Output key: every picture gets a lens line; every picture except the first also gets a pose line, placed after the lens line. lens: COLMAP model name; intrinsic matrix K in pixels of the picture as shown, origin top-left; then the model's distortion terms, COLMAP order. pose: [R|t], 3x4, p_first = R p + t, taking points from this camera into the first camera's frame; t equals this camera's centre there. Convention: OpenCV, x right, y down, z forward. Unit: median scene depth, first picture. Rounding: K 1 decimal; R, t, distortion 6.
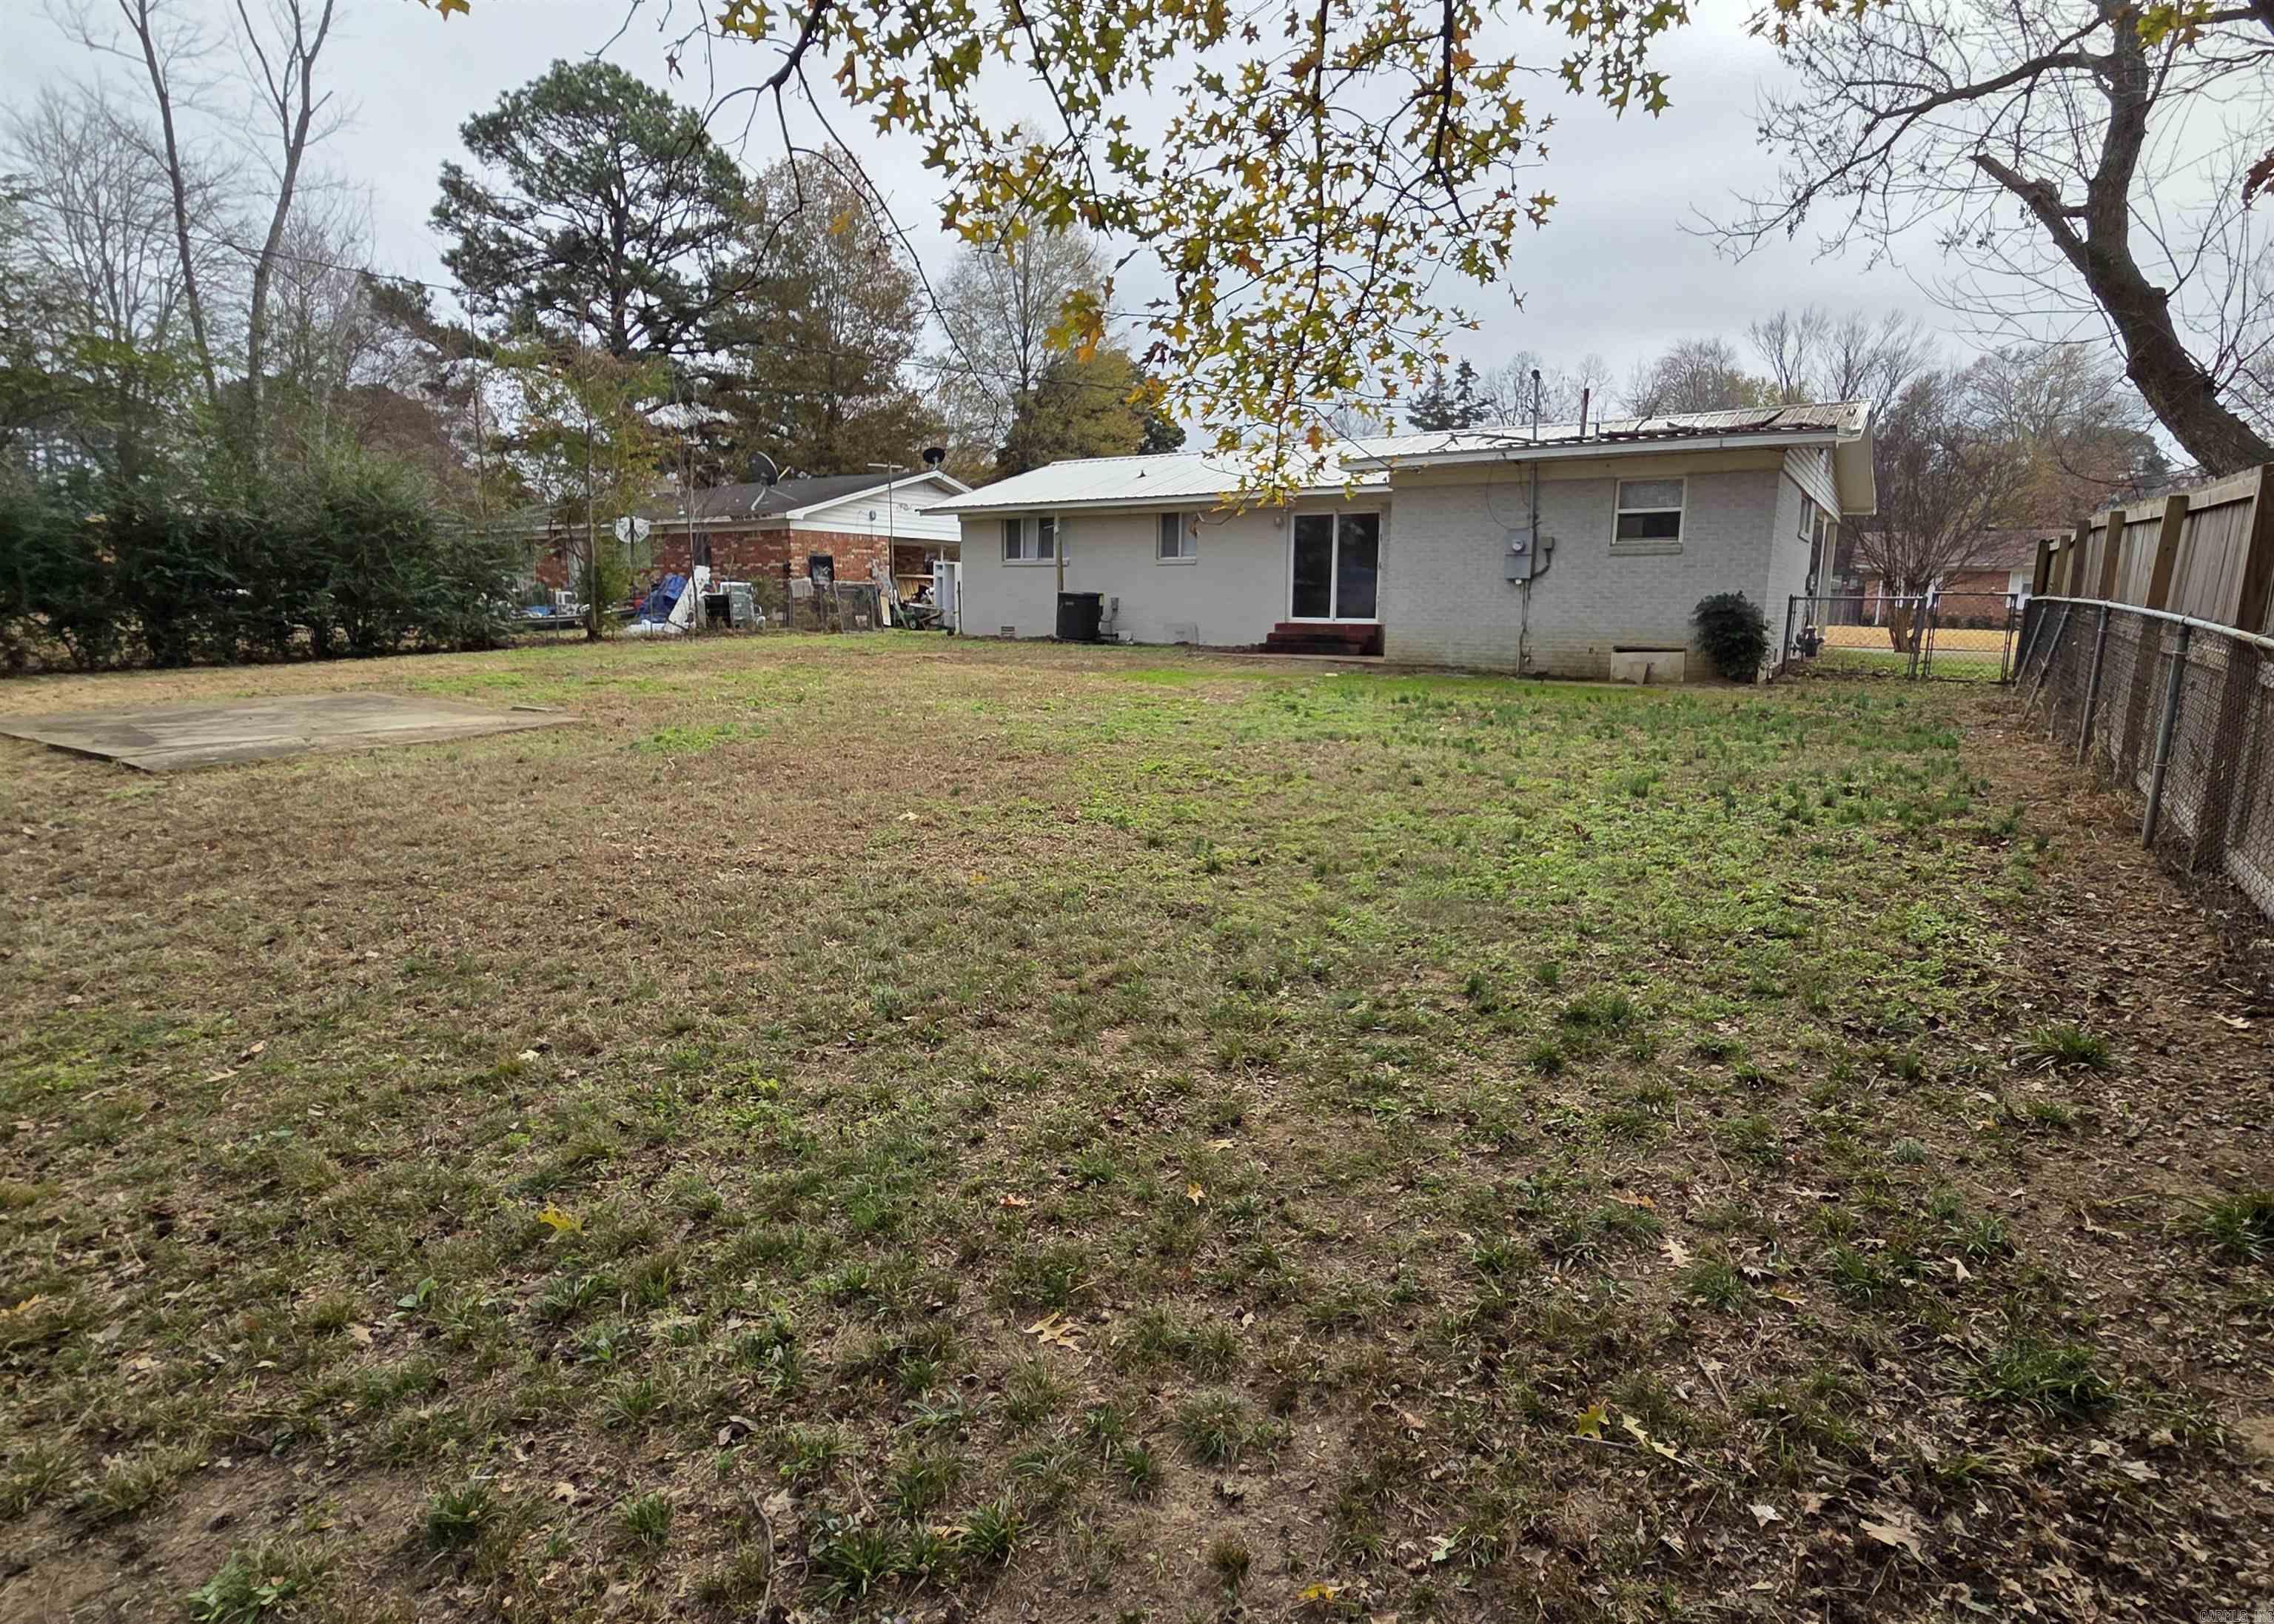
lens RADIAL K [[1142.2, 0, 1137.0], [0, 1142.2, 812.0], [0, 0, 1]] dist [0.002634, 0.000333]
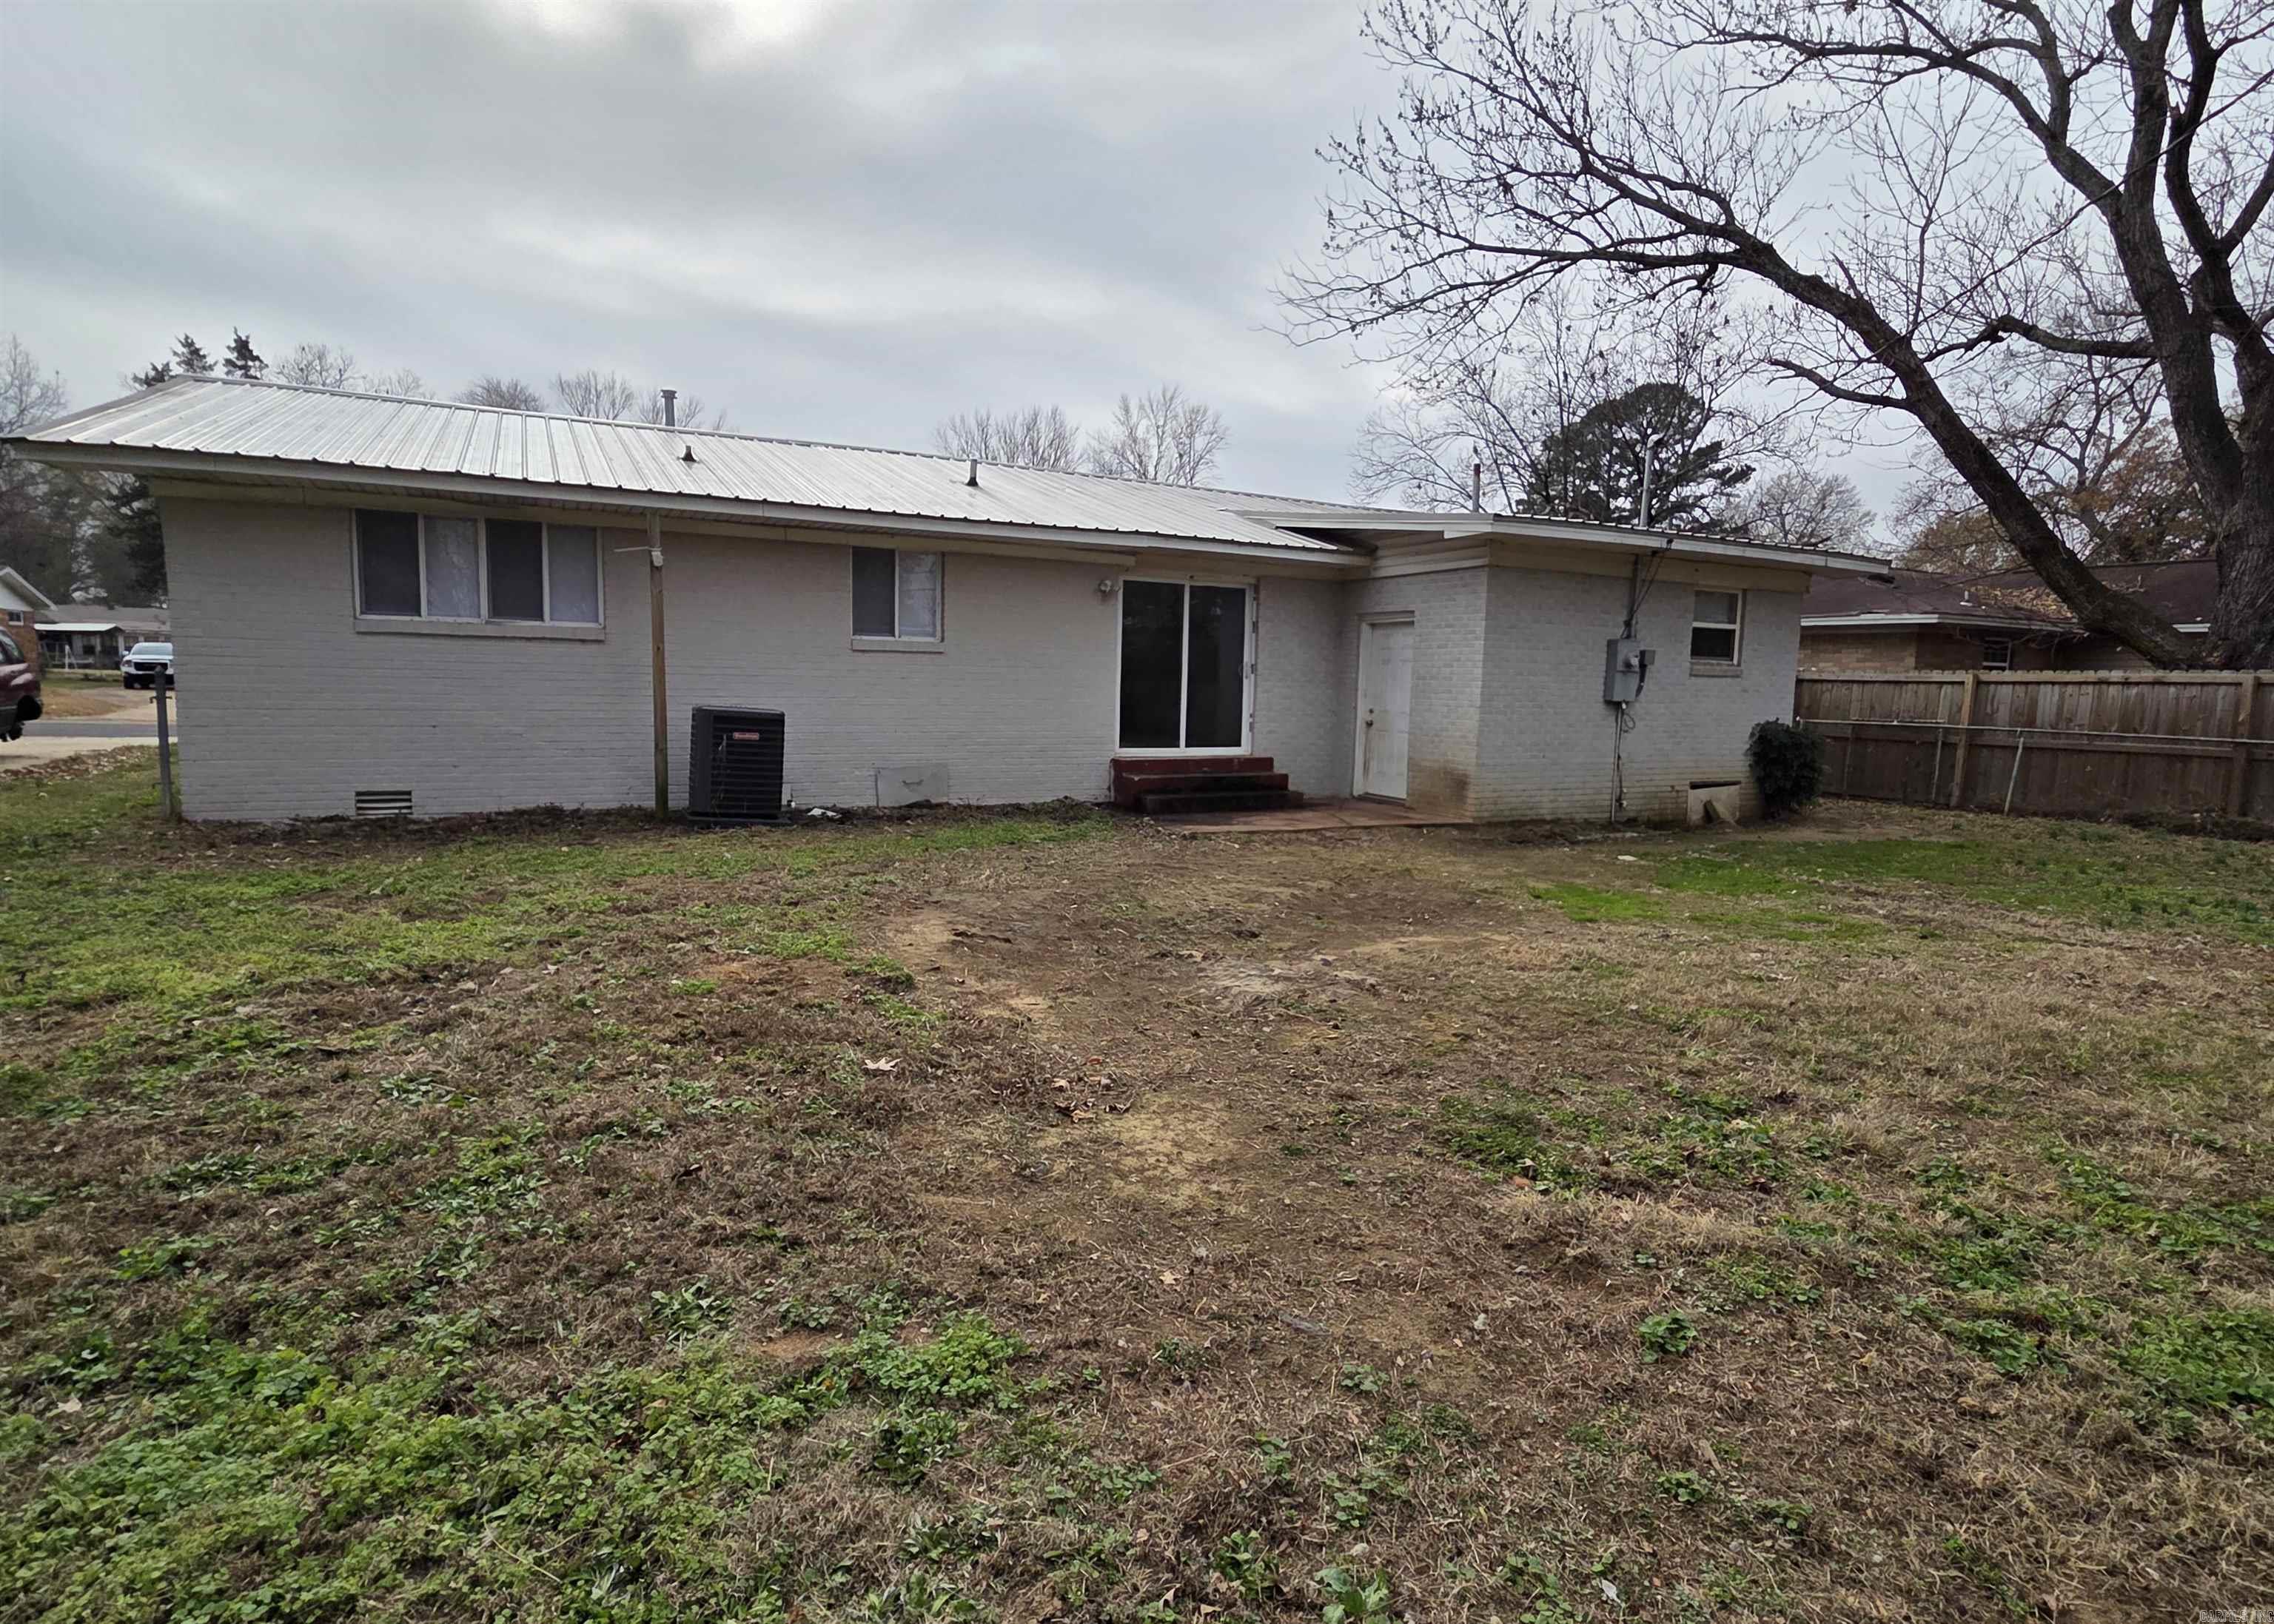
lens RADIAL K [[1142.2, 0, 1137.0], [0, 1142.2, 812.0], [0, 0, 1]] dist [0.002634, 0.000333]
pose [[0.477231, -0.098105, 0.873285, -0.392098], [0.141840, 0.989318, 0.033628, -0.159562], [-0.867255, 0.107819, 0.486049, 0.720328]]
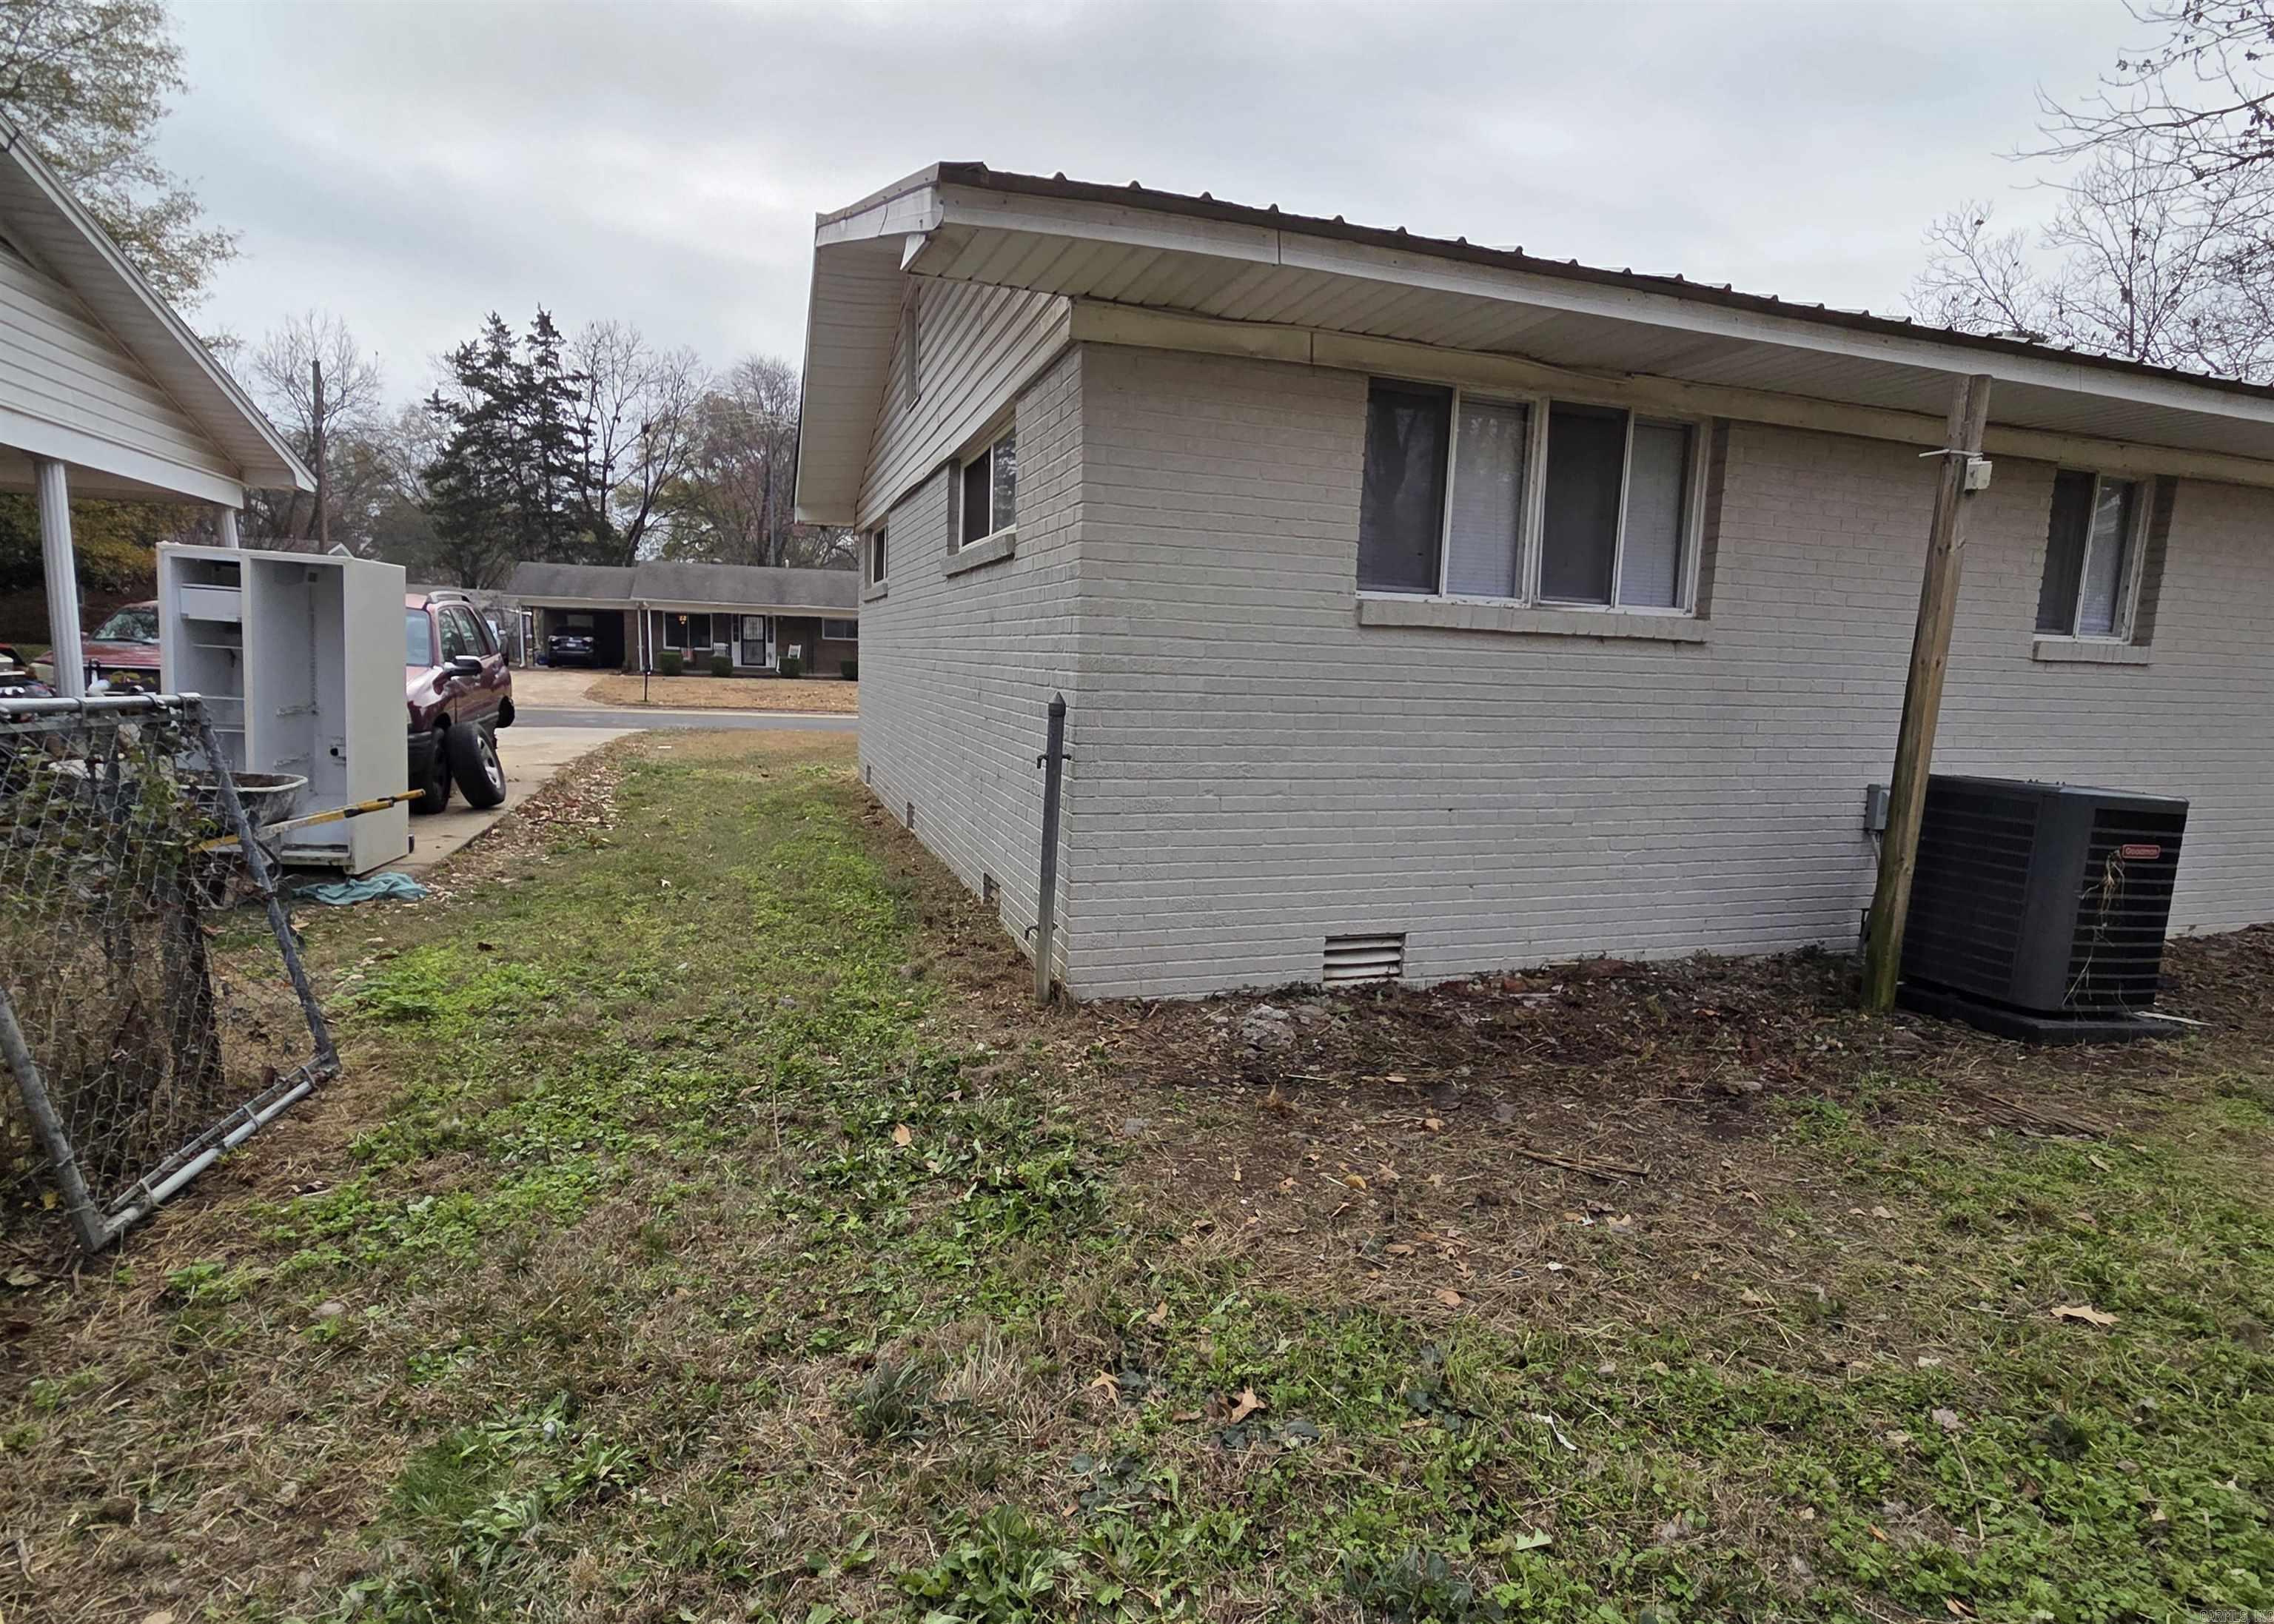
lens RADIAL K [[1142.2, 0, 1137.0], [0, 1142.2, 812.0], [0, 0, 1]] dist [0.002634, 0.000333]
pose [[0.598341, -0.093599, 0.795756, -0.348861], [0.114286, 0.992968, 0.030862, -0.232792], [-0.793049, 0.072478, 0.604830, 1.096180]]
